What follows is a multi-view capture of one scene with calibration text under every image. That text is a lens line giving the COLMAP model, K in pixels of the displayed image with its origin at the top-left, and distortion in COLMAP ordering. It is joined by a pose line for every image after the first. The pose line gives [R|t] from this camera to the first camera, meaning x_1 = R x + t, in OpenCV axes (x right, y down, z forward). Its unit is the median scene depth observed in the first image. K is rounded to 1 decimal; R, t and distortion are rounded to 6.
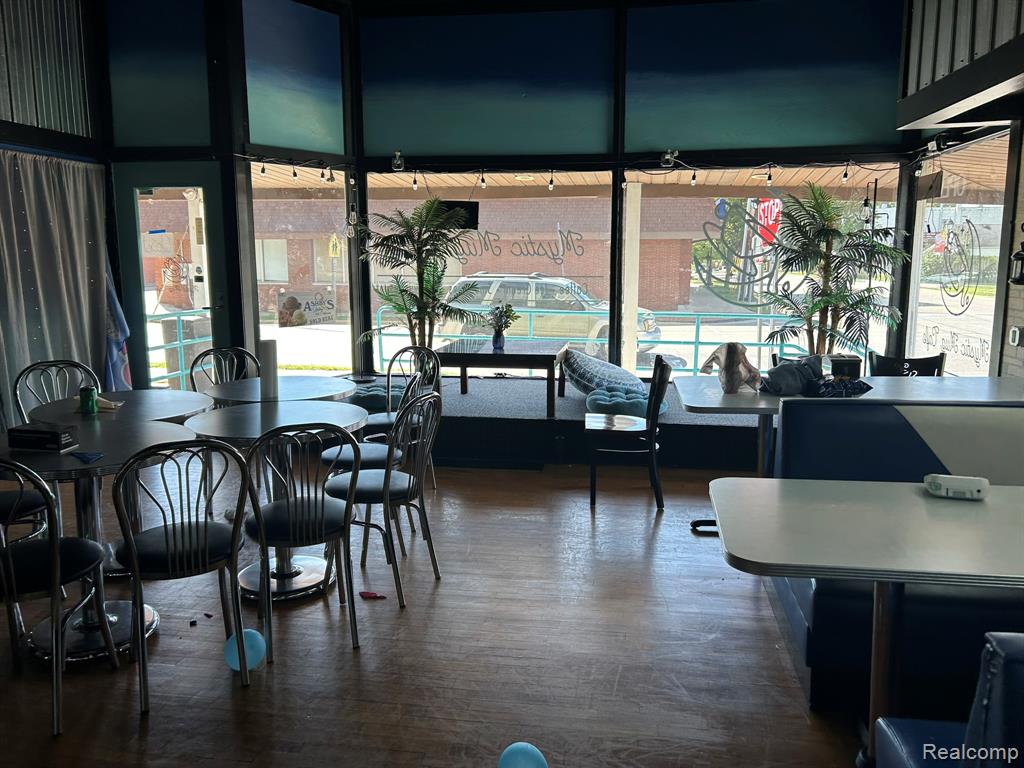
lens RADIAL K [[809.0, 0, 490.8], [0, 809.0, 388.1], [0, 0, 1]] dist [0.052875, -0.010977]
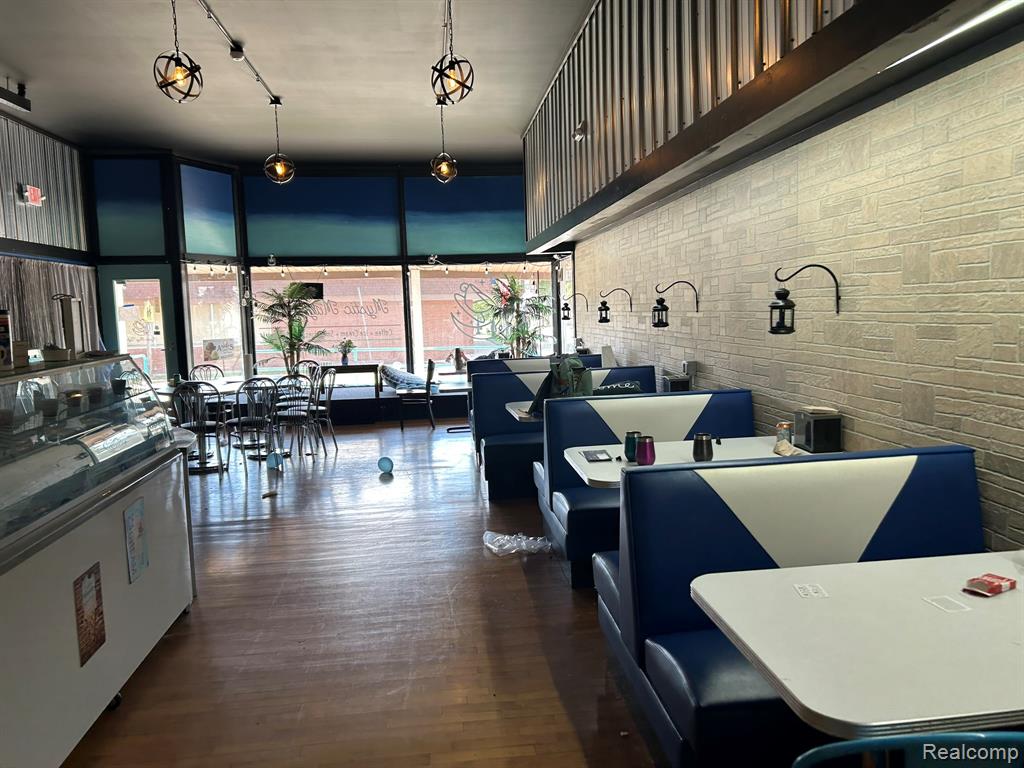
lens RADIAL K [[835.8, 0, 538.9], [0, 835.8, 384.1], [0, 0, 1]] dist [0.053707, -0.066659]
pose [[0.954644, -0.050692, 0.293402, -0.116638], [0.073621, 0.994990, -0.067633, 0.139219], [-0.288503, 0.086165, 0.953594, -0.828745]]
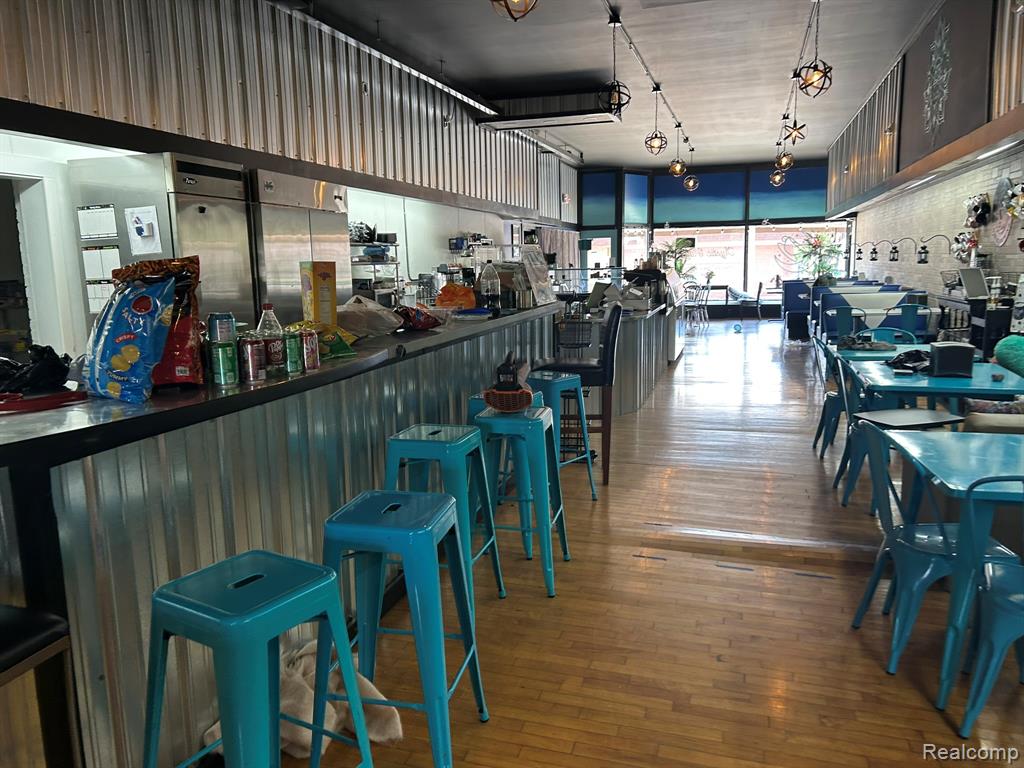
lens RADIAL K [[809.0, 0, 490.8], [0, 809.0, 388.1], [0, 0, 1]] dist [0.052875, -0.010977]
pose [[0.991363, -0.002220, -0.131128, -0.377845], [0.001218, 0.999969, -0.007725, 0.340568], [0.131141, 0.007498, 0.991335, -2.048219]]
